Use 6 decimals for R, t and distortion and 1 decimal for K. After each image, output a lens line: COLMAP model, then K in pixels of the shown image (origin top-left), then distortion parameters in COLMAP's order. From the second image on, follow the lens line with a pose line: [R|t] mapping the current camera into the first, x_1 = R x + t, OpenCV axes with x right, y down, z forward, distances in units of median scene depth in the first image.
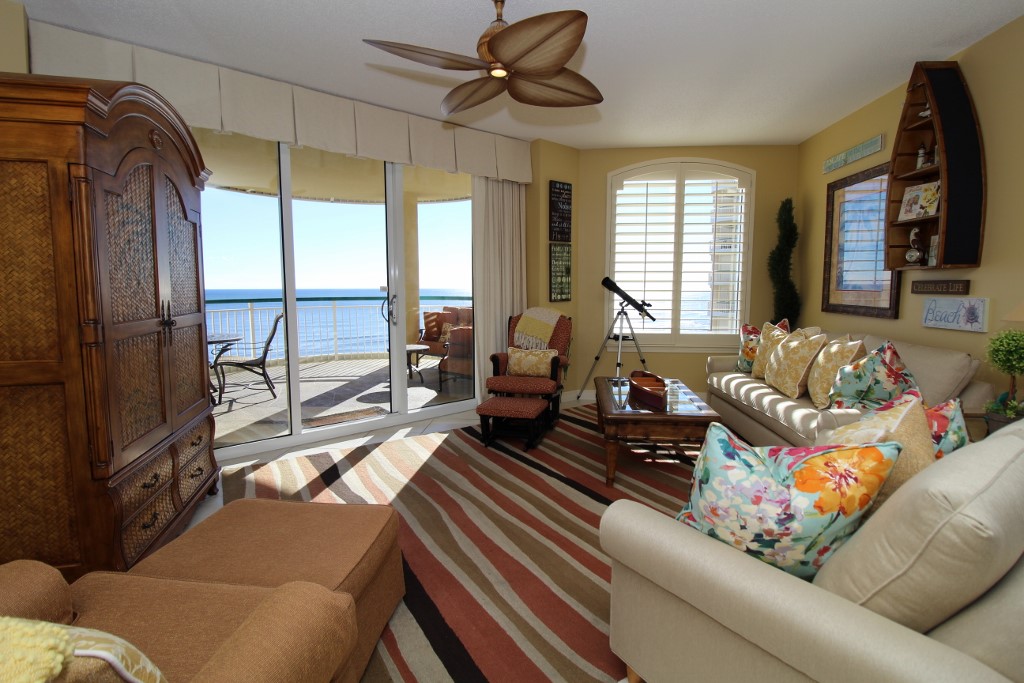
lens RADIAL K [[474.4, 0, 516.5], [0, 474.4, 336.4], [0, 0, 1]] dist [-0.006633, -0.008565]
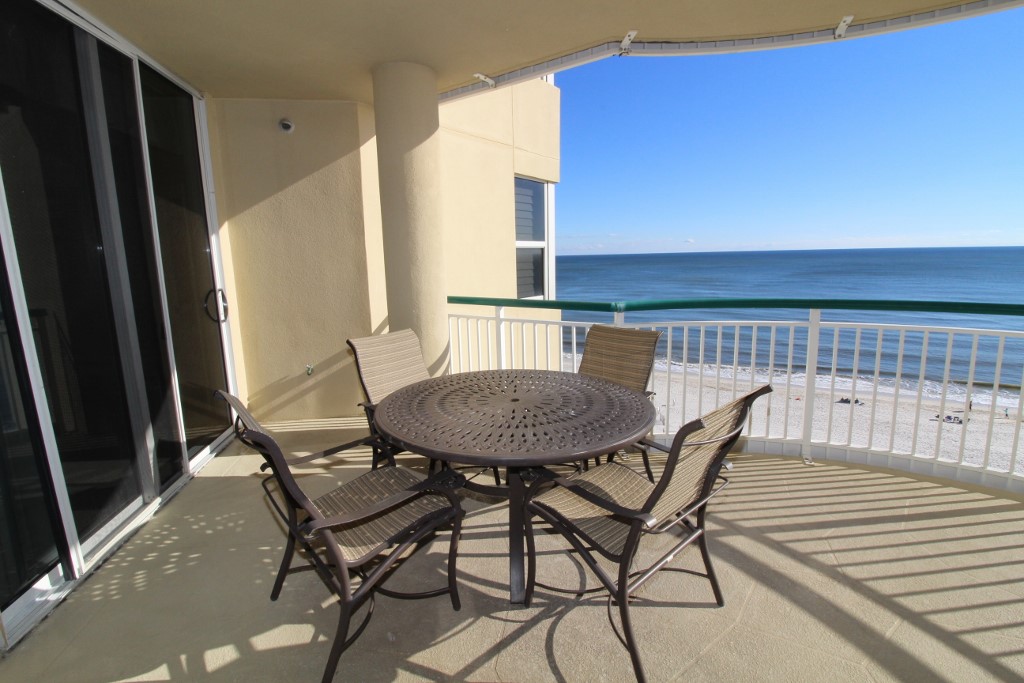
lens RADIAL K [[474.4, 0, 508.3], [0, 474.4, 332.8], [0, 0, 1]] dist [-0.006633, -0.008565]
pose [[0.236462, 0.149804, -0.960023, -0.314885], [-0.080626, 0.987661, 0.134258, -0.126734], [0.968290, 0.045656, 0.245623, 0.925620]]
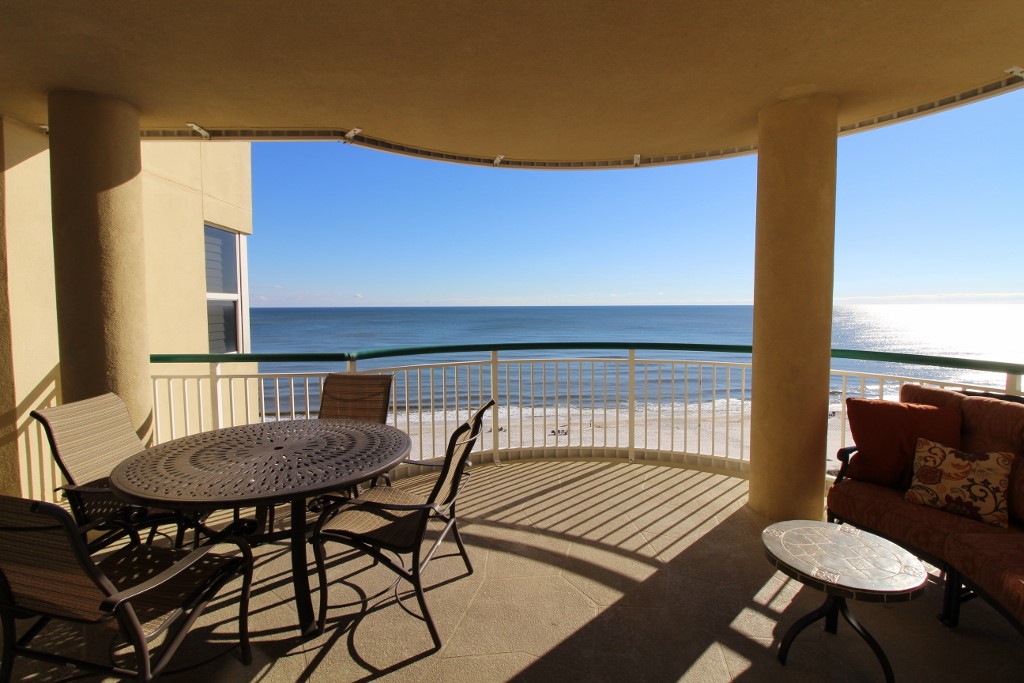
lens RADIAL K [[474.4, 0, 511.0], [0, 474.4, 333.3], [0, 0, 1]] dist [-0.006633, -0.008565]
pose [[0.790719, 0.032527, -0.611315, -0.270657], [-0.061006, 0.997803, -0.025818, -0.117980], [0.609132, 0.057709, 0.790966, 0.803339]]
